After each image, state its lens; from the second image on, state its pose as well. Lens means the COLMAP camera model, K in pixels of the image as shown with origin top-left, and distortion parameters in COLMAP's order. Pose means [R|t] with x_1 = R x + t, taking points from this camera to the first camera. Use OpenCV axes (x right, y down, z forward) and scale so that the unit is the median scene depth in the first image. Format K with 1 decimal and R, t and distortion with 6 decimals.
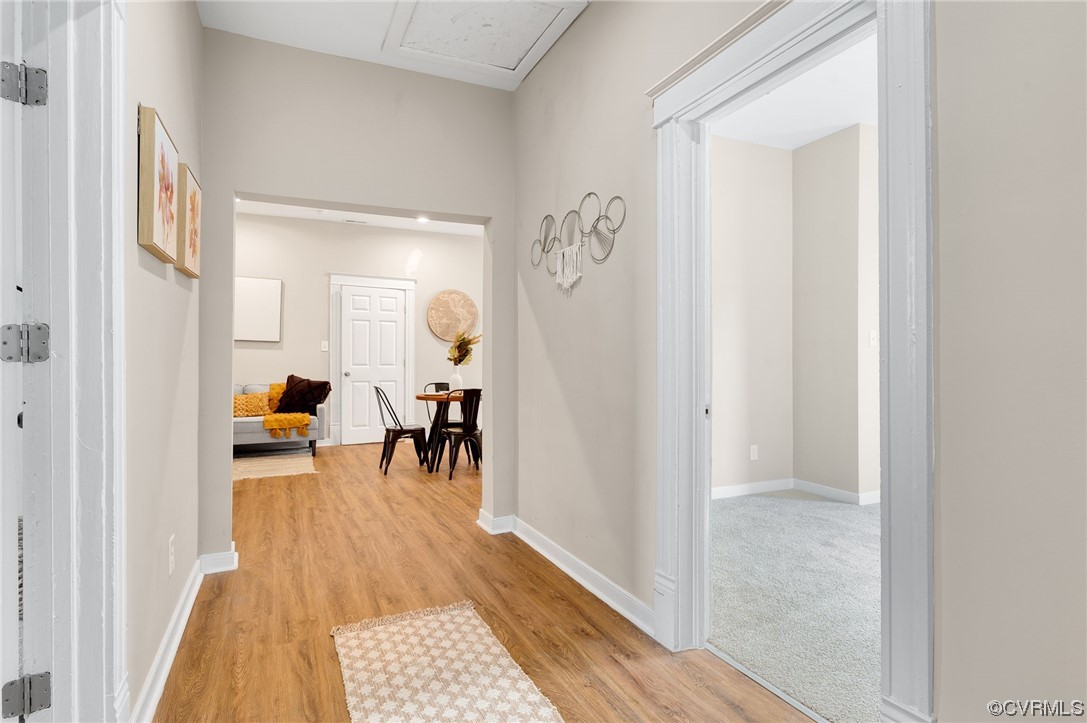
lens RADIAL K [[555.9, 0, 538.1], [0, 555.9, 359.5], [0, 0, 1]] dist [-0.002577, -0.000155]
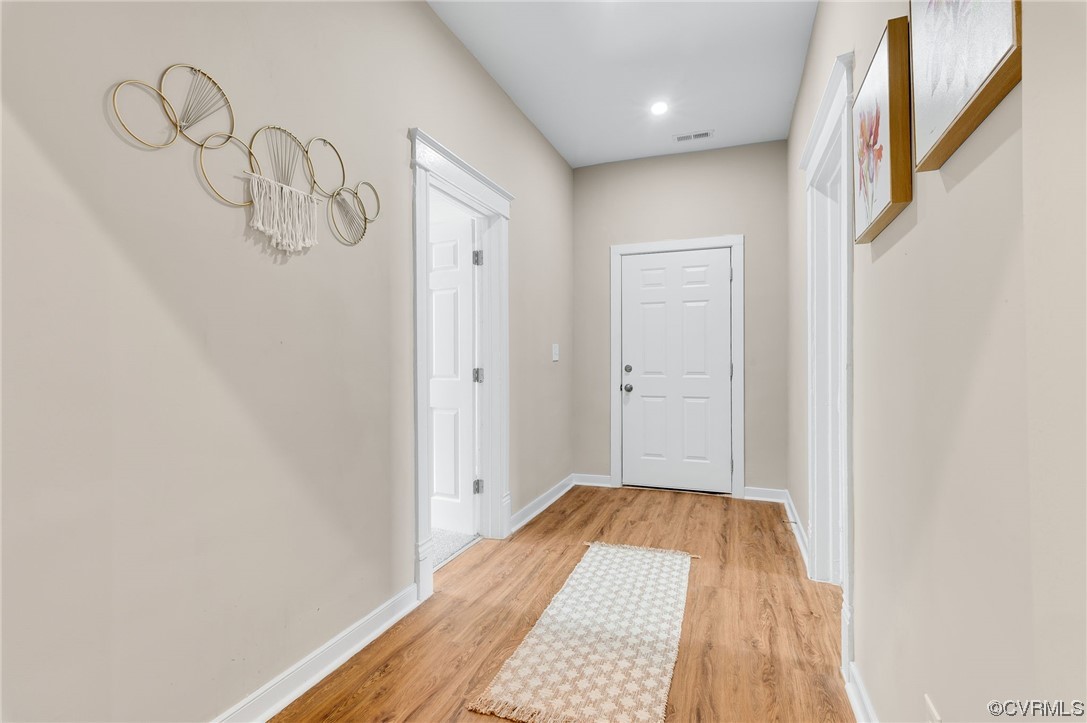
lens RADIAL K [[529.3, 0, 535.0], [0, 529.3, 362.0], [0, 0, 1]] dist [-0.000231, 0.000545]
pose [[-0.697444, 0.005763, 0.716617, -0.824528], [0.005132, 0.999982, -0.003046, 0.001893], [-0.716621, 0.001553, -0.697461, 1.749917]]
